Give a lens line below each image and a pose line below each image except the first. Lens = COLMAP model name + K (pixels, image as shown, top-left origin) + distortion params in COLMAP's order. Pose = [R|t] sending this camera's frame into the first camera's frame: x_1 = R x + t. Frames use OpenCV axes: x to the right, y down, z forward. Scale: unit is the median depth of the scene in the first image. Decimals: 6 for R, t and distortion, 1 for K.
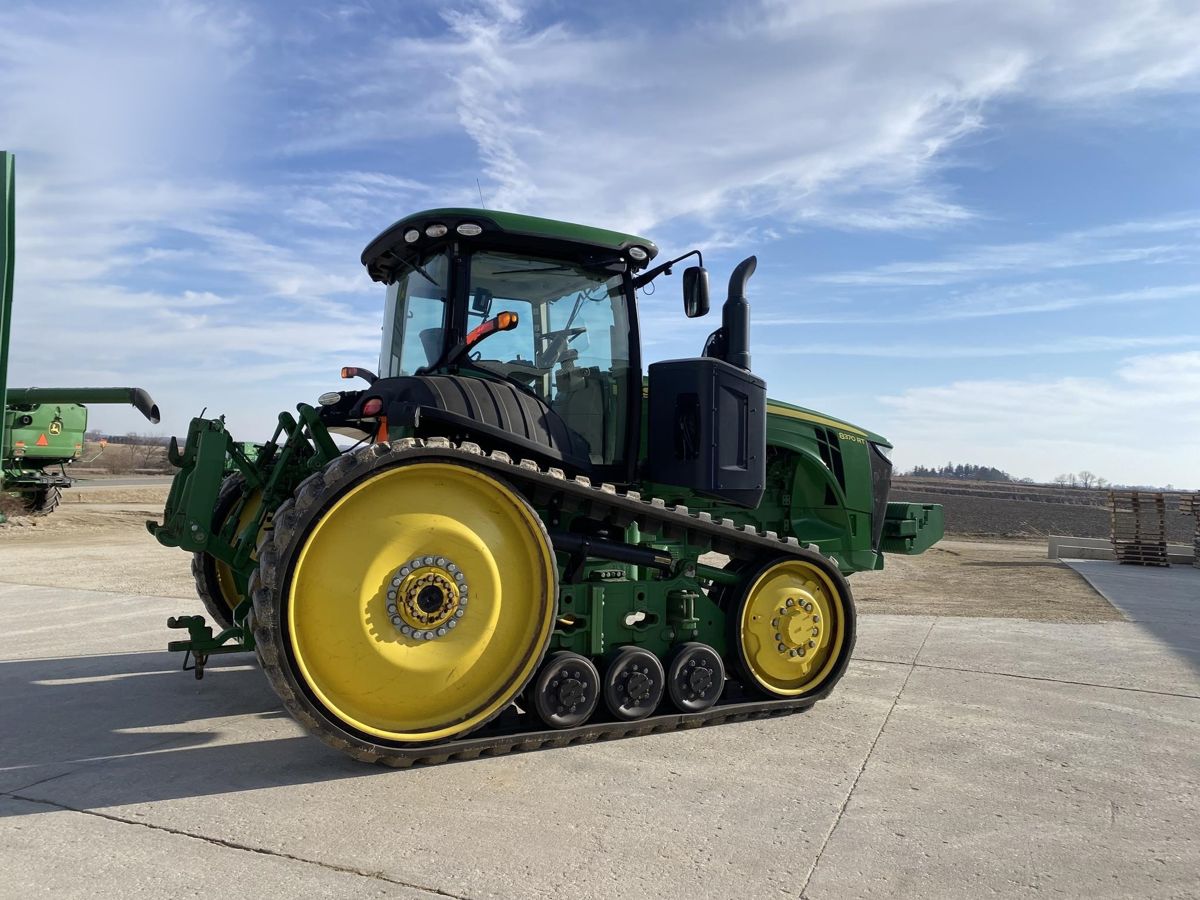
lens RADIAL K [[915.7, 0, 591.7], [0, 915.7, 440.2], [0, 0, 1]] dist [0.031207, -0.028811]
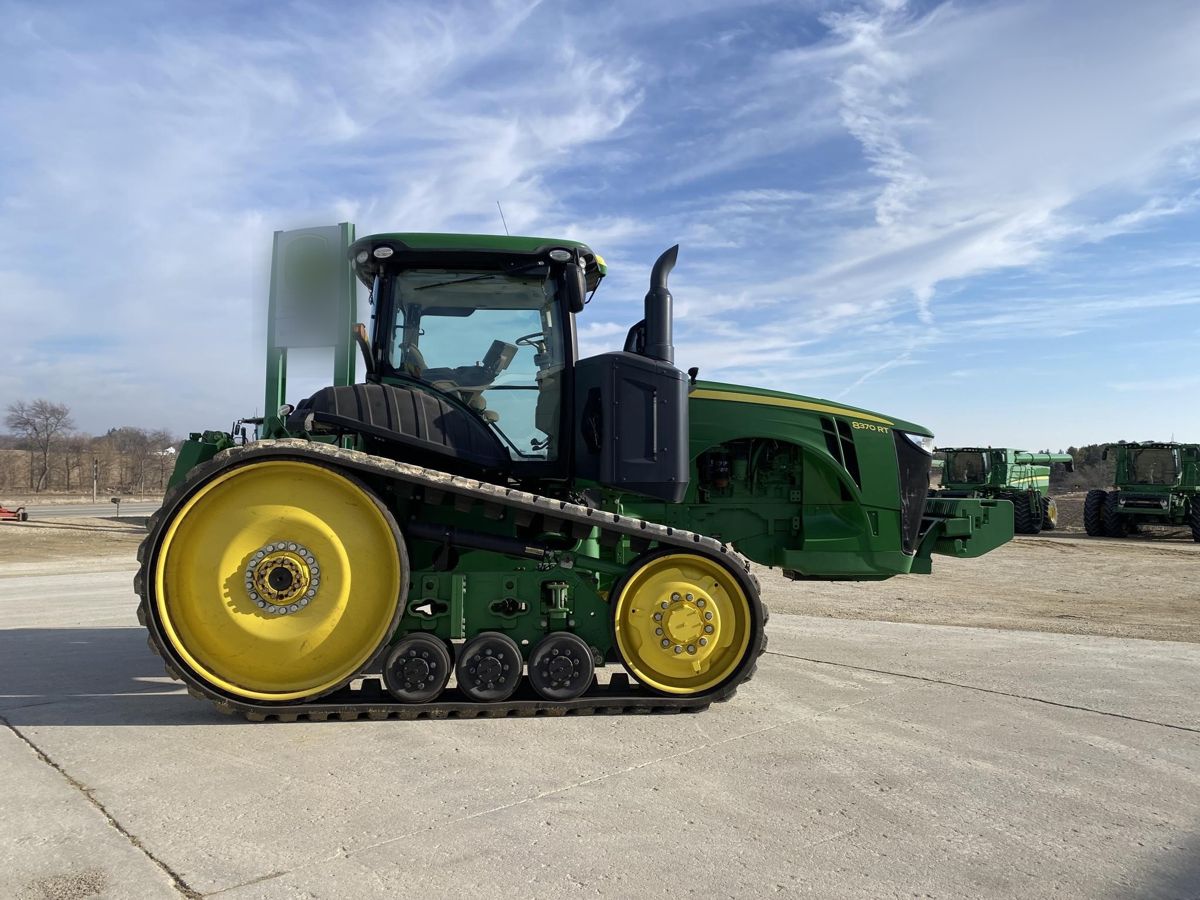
lens RADIAL K [[914.5, 0, 597.0], [0, 914.5, 448.8], [0, 0, 1]] dist [0.034352, -0.034331]
pose [[0.915317, -0.030927, -0.401544, 0.551120], [0.029503, 0.999517, -0.009731, 0.027525], [0.401651, -0.002939, 0.915788, 0.085806]]
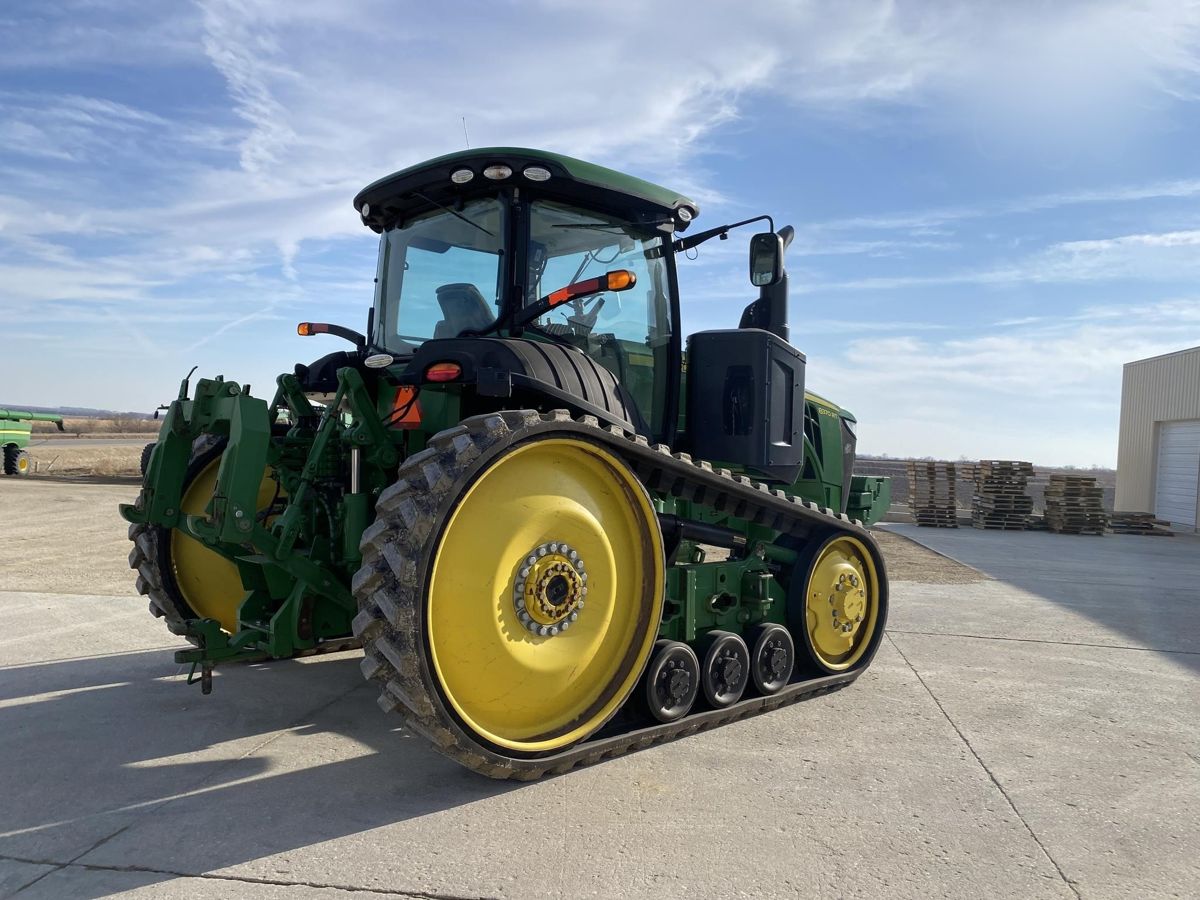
lens RADIAL K [[914.5, 0, 609.0], [0, 914.5, 447.1], [0, 0, 1]] dist [0.034352, -0.034331]
pose [[0.963869, 0.004527, 0.266337, -0.305987], [-0.015866, 0.999056, 0.040438, -0.002334], [-0.265903, -0.043203, 0.963031, 0.115471]]
